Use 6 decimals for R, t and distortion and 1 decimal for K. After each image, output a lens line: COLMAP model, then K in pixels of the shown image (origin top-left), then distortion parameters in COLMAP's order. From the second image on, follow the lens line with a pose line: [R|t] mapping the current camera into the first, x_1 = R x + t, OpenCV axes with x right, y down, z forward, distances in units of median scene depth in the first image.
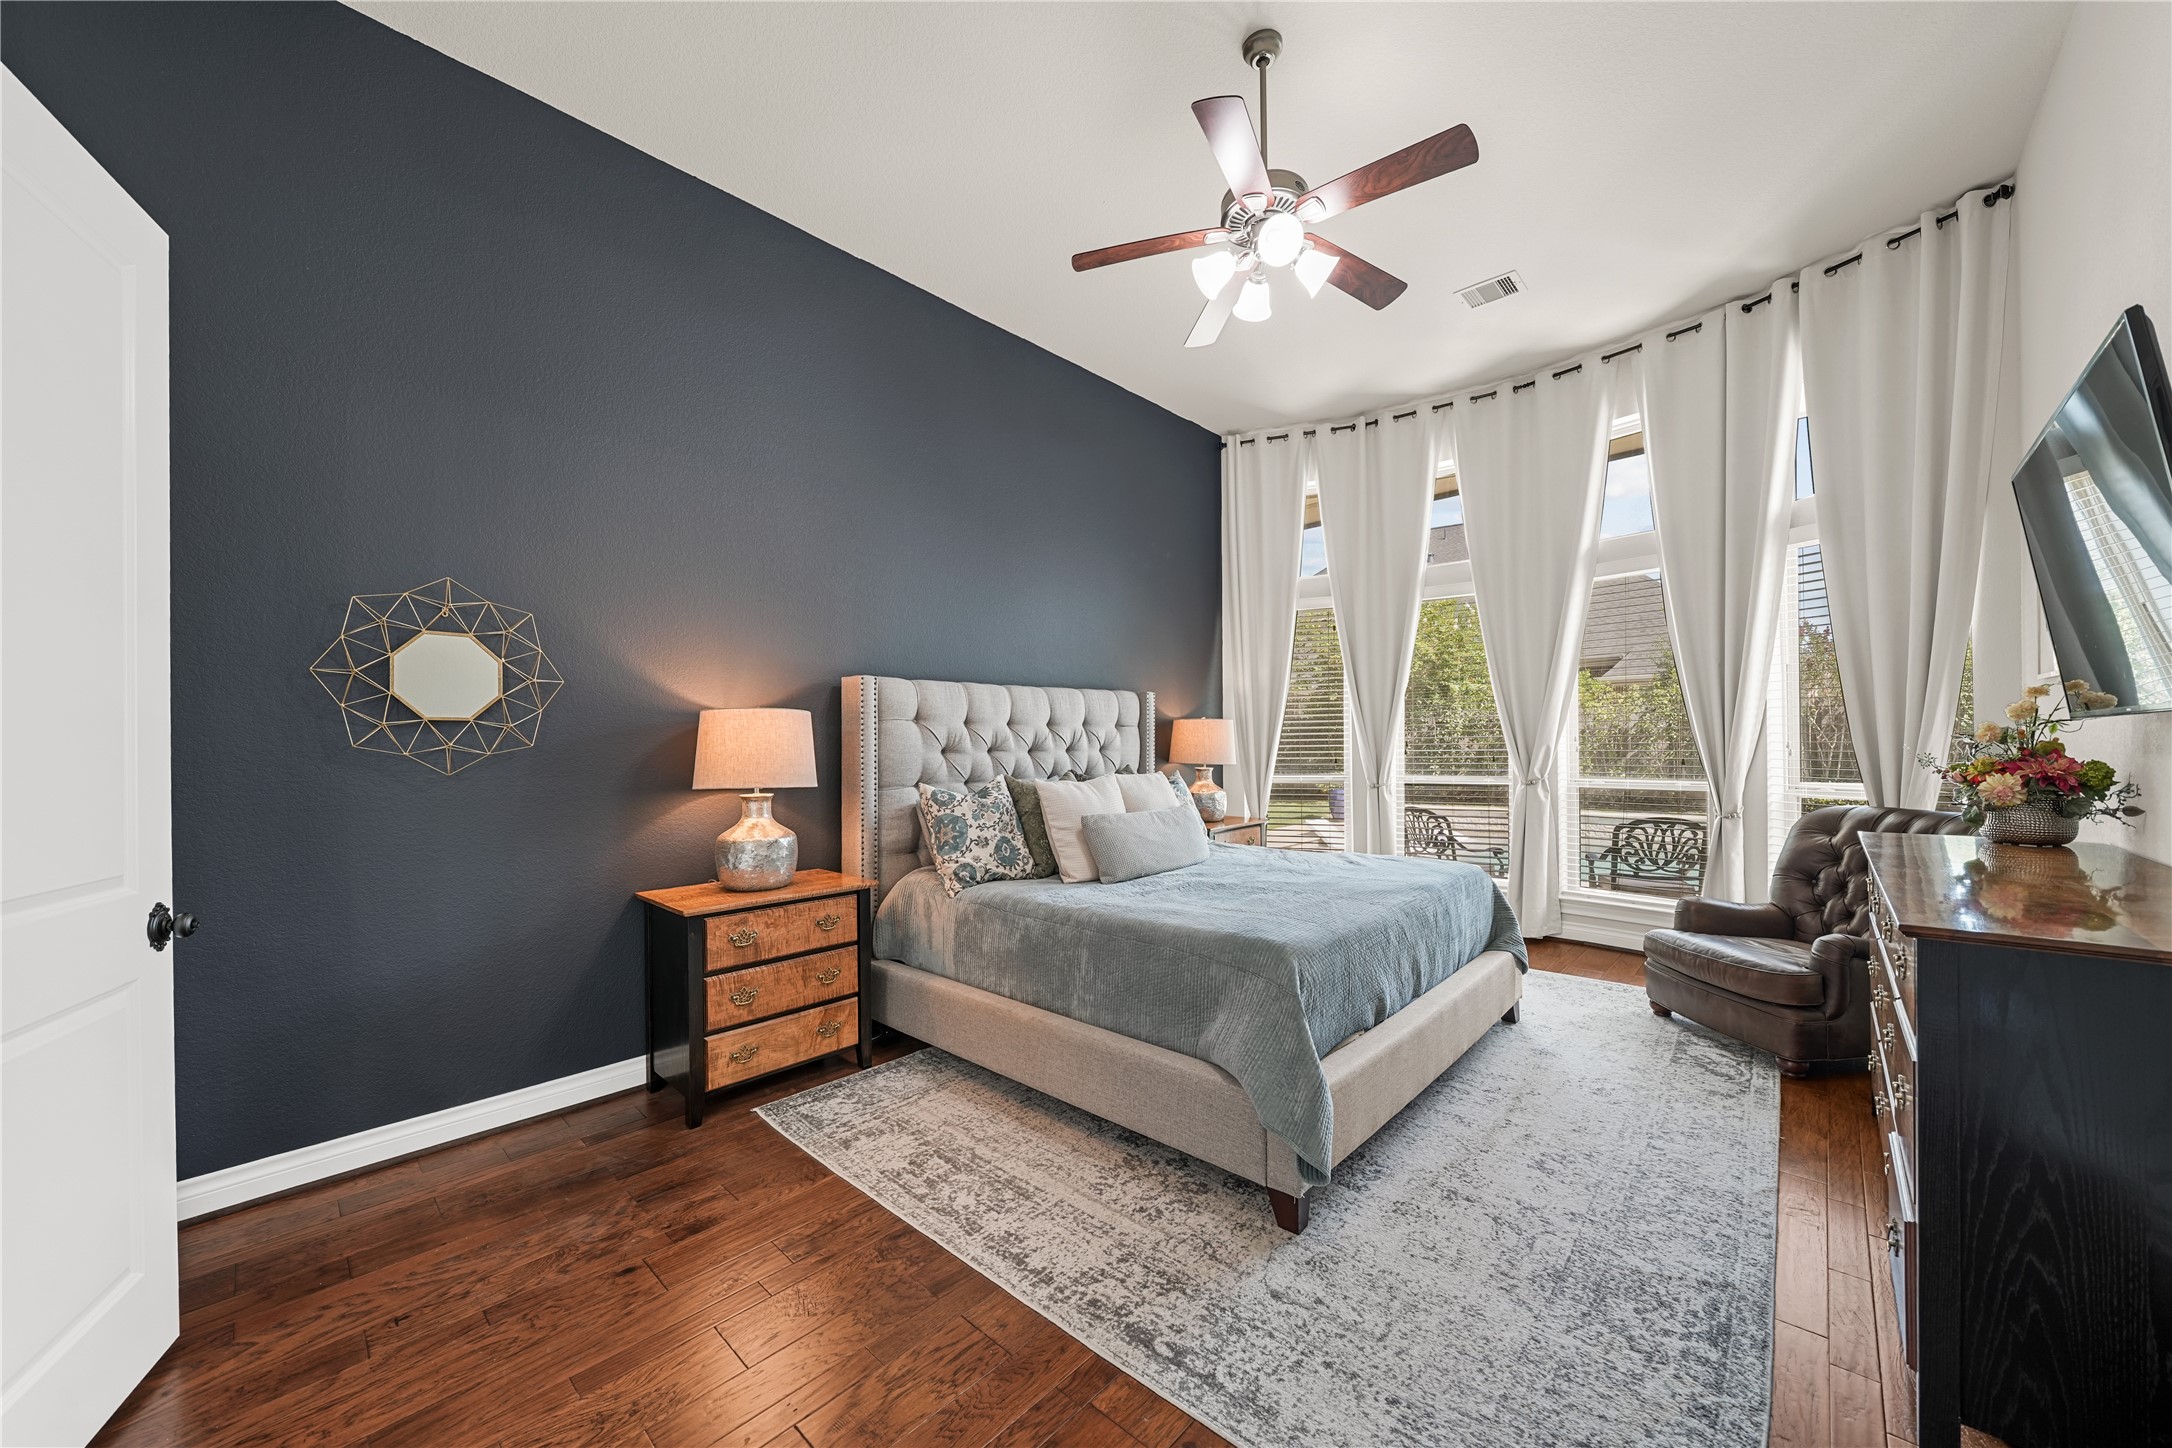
lens RADIAL K [[780.8, 0, 1060.4], [0, 780.8, 735.9], [0, 0, 1]] dist [-0.000144, -0.000101]
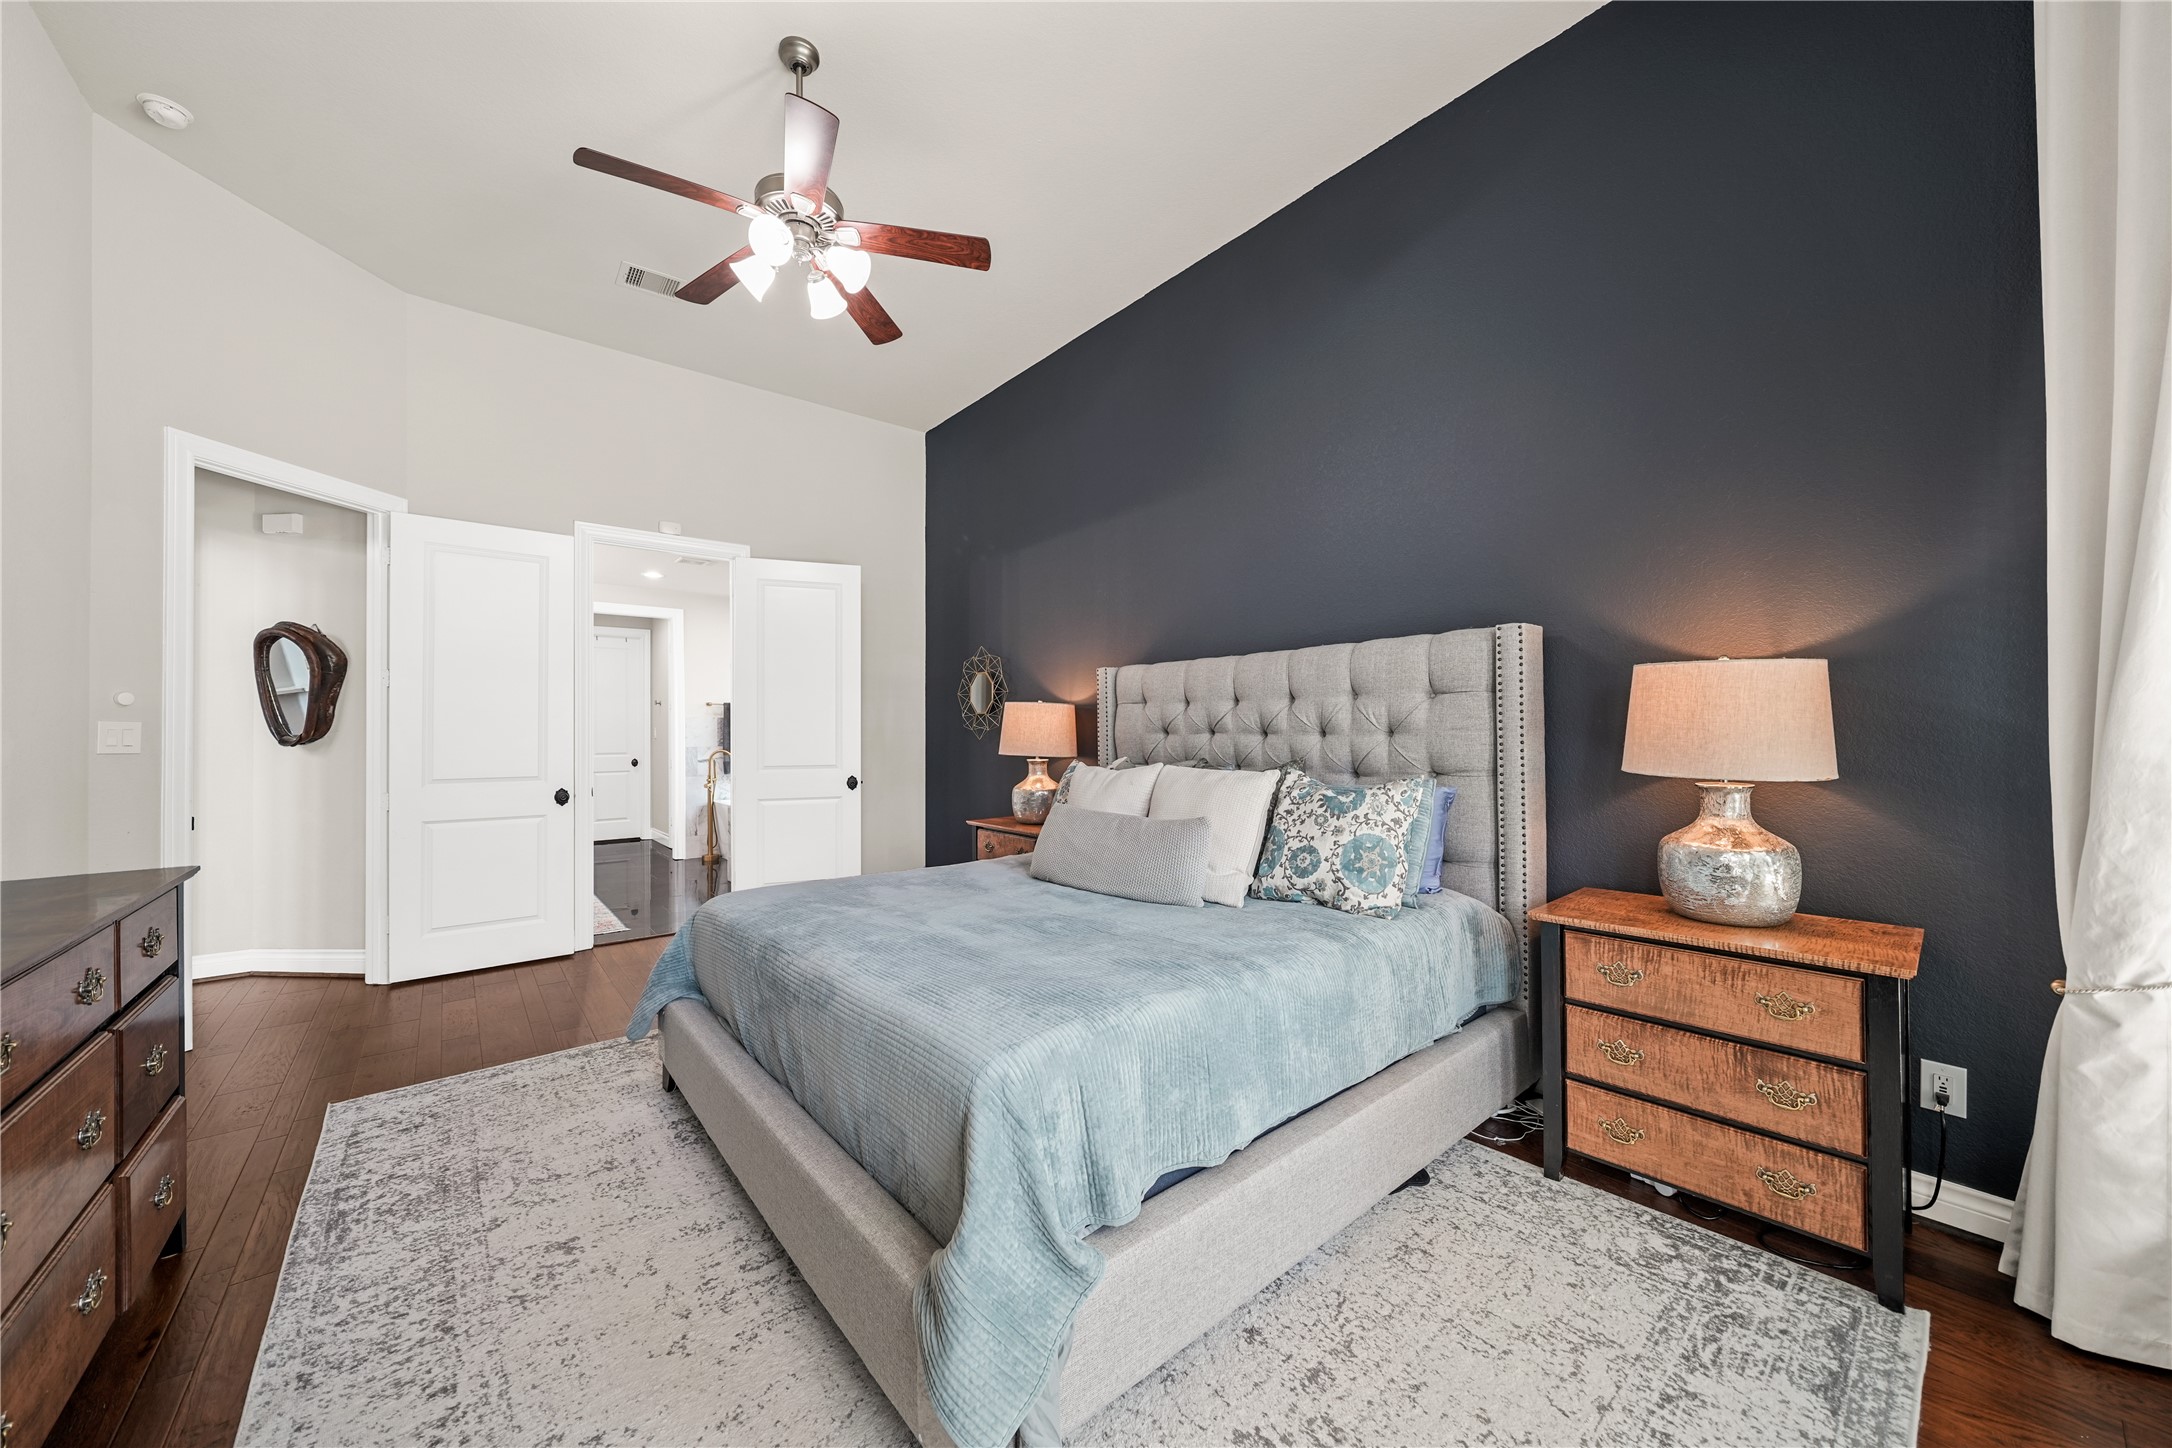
lens RADIAL K [[780.8, 0, 1060.4], [0, 780.8, 735.9], [0, 0, 1]] dist [-0.000144, -0.000101]
pose [[-0.128782, 0.012886, -0.991589, 1.537402], [0.012382, 0.999859, 0.011386, 0.026062], [0.991596, -0.010812, -0.128923, 1.852772]]
